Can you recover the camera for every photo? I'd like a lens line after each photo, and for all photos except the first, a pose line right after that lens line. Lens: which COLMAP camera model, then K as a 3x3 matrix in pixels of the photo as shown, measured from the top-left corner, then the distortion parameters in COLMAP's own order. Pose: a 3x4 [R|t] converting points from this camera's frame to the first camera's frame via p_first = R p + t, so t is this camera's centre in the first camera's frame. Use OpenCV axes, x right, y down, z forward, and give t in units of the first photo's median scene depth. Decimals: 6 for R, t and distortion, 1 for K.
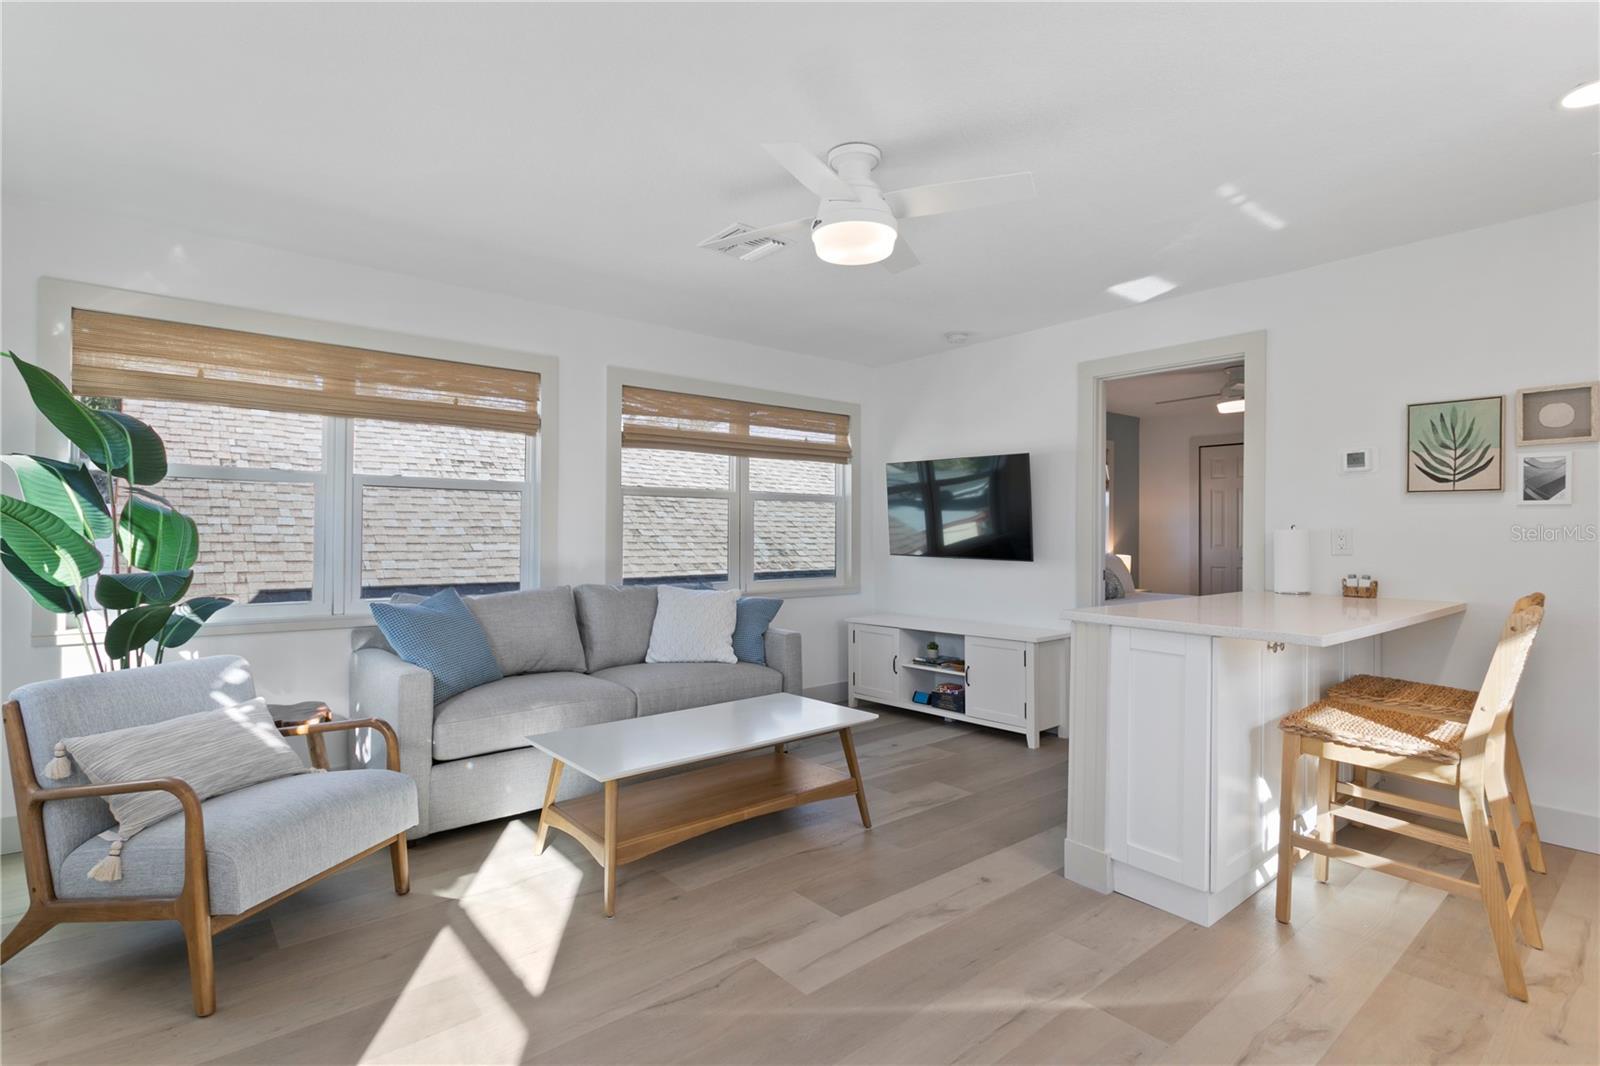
lens RADIAL K [[756.6, 0, 787.1], [0, 756.6, 526.1], [0, 0, 1]] dist [0.000445, 0.000755]
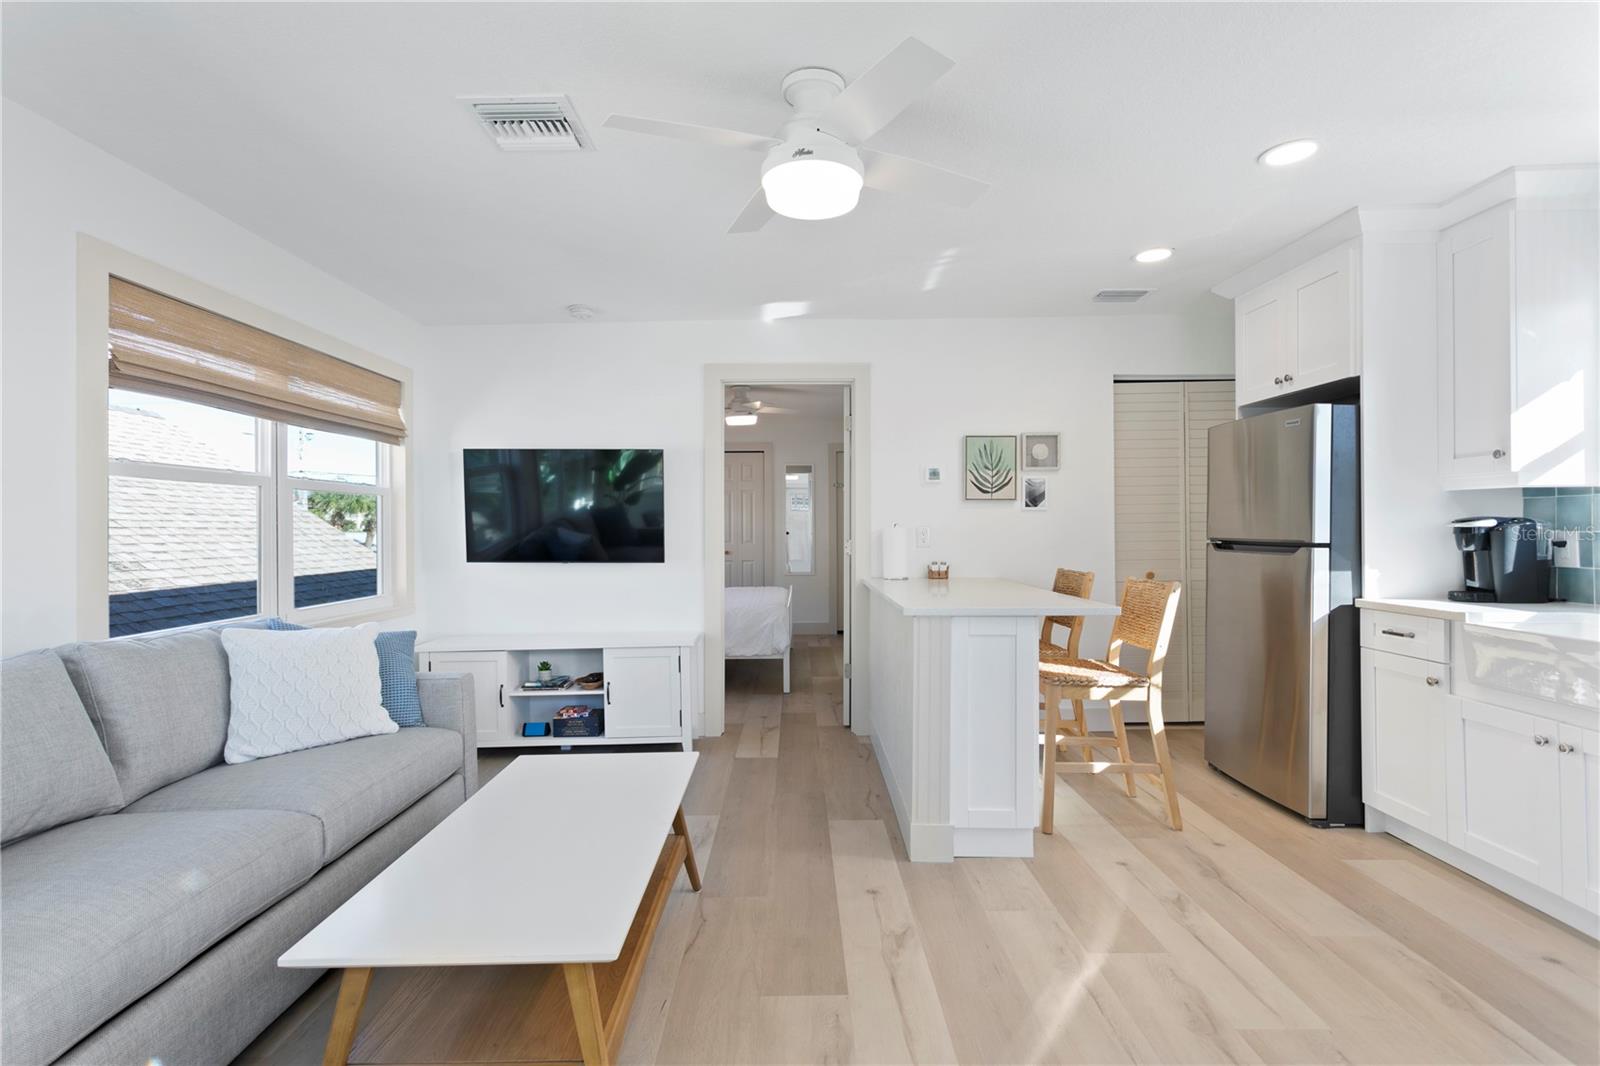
lens RADIAL K [[756.6, 0, 787.1], [0, 756.6, 526.1], [0, 0, 1]] dist [0.000445, 0.000755]
pose [[0.644956, -0.005897, 0.764197, -0.337584], [0.004085, 0.999983, 0.004269, -0.003206], [-0.764208, 0.000368, 0.644969, 0.283658]]
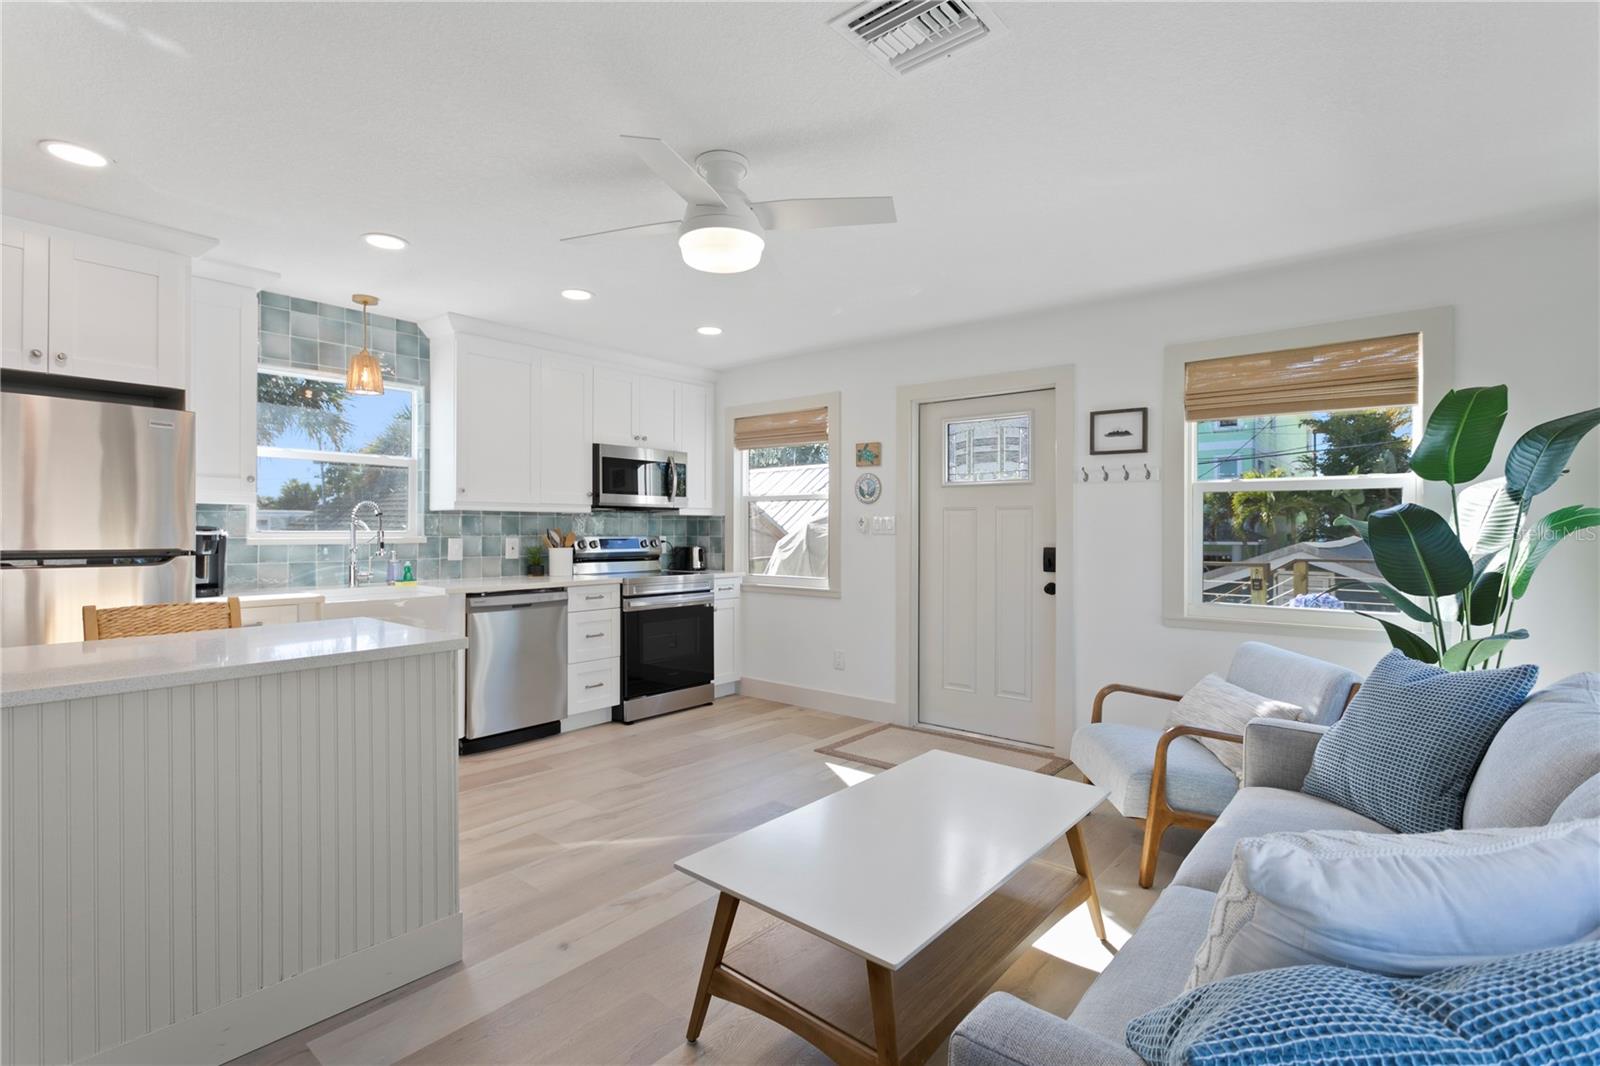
lens RADIAL K [[756.6, 0, 787.1], [0, 756.6, 526.1], [0, 0, 1]] dist [0.000445, 0.000755]
pose [[-0.985772, -0.006998, -0.167945, 0.098669], [-0.005339, 0.999932, -0.010325, -0.001293], [0.168006, -0.009281, -0.985742, 1.171167]]
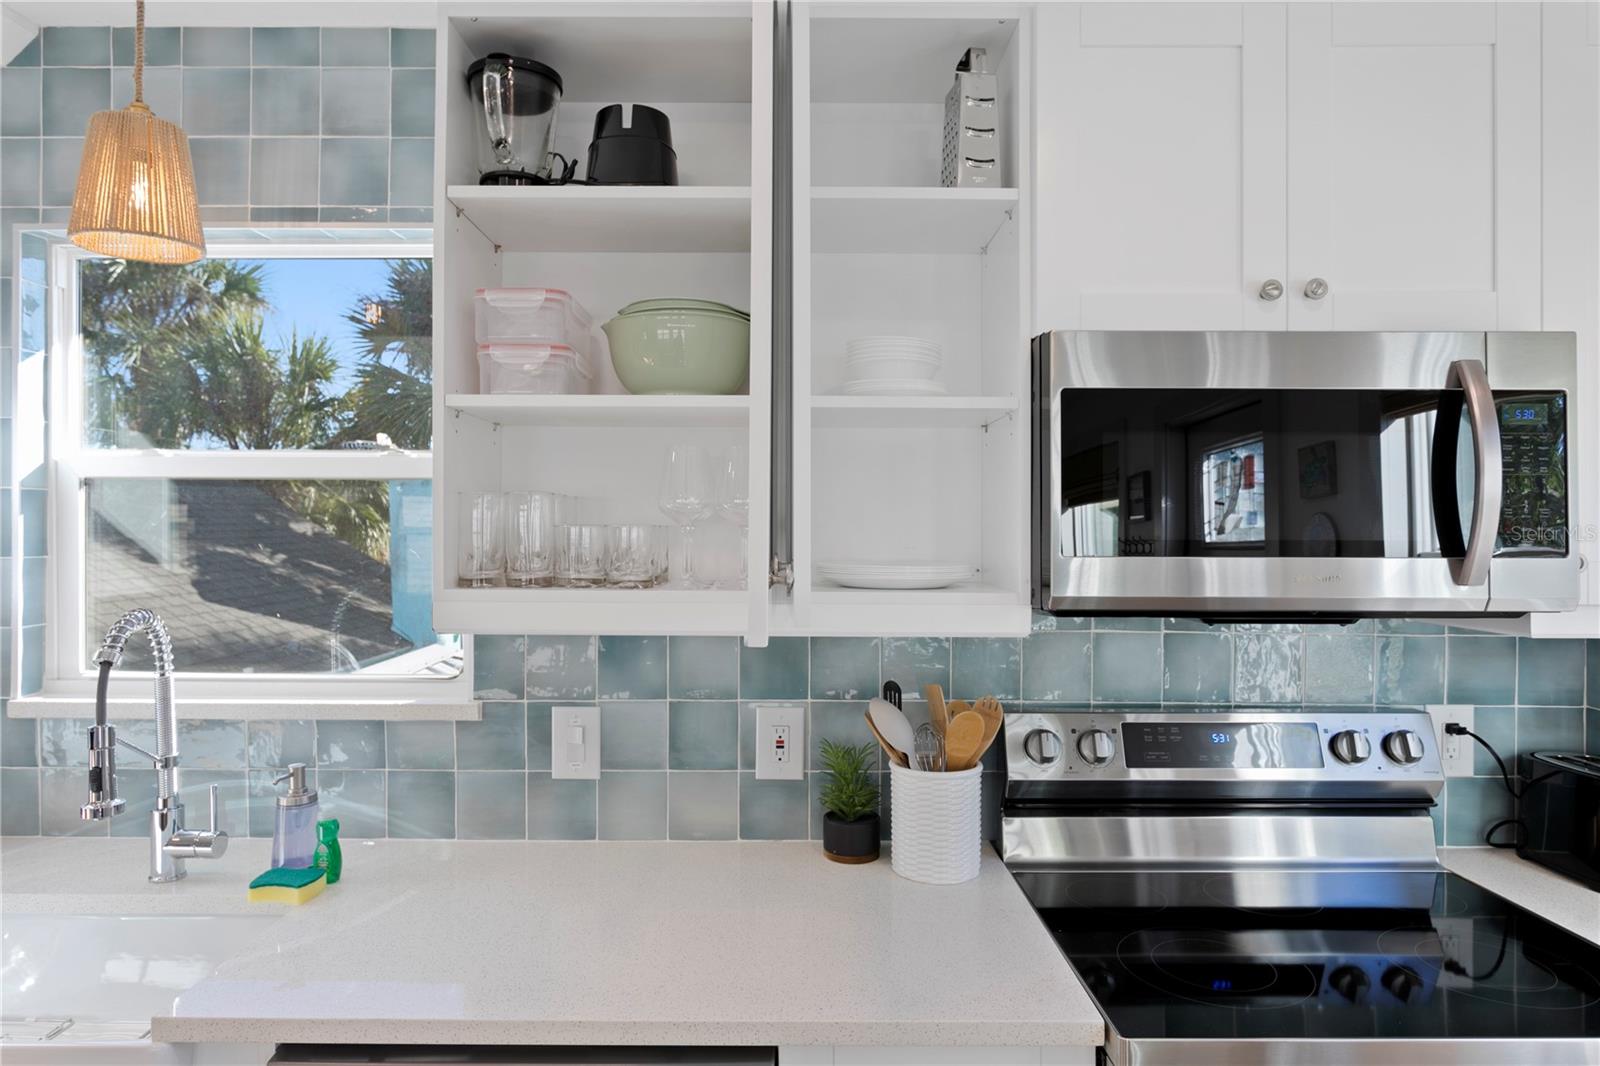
lens RADIAL K [[955.9, 0, 785.2], [0, 955.9, 530.4], [0, 0, 1]] dist [-0.001269, -0.000243]
pose [[-0.769324, -0.003726, 0.638848, 0.048352], [-0.008356, 0.999956, -0.004230, -0.069826], [-0.638804, -0.008592, -0.769322, 0.269054]]
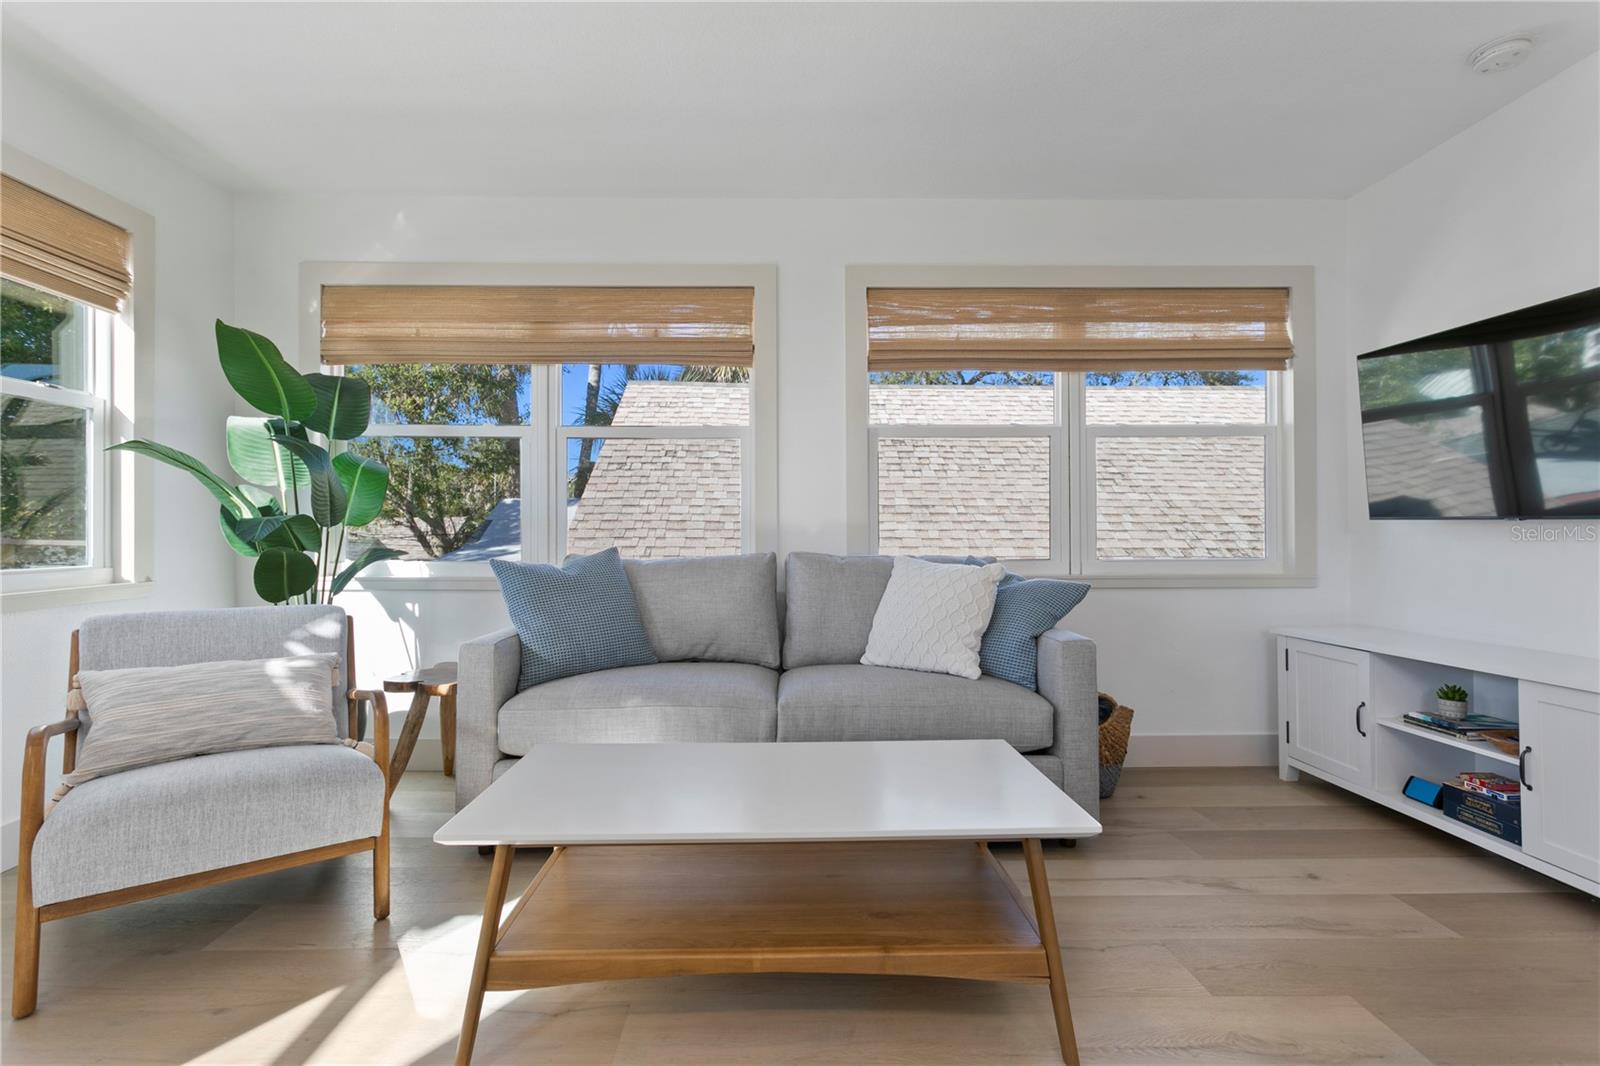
lens RADIAL K [[756.6, 0, 787.1], [0, 756.6, 526.1], [0, 0, 1]] dist [0.000445, 0.000755]
pose [[0.782610, -0.008571, -0.622454, 0.190671], [0.011166, 0.999938, 0.000270, 0.049051], [0.622413, -0.007162, 0.782656, 0.388955]]
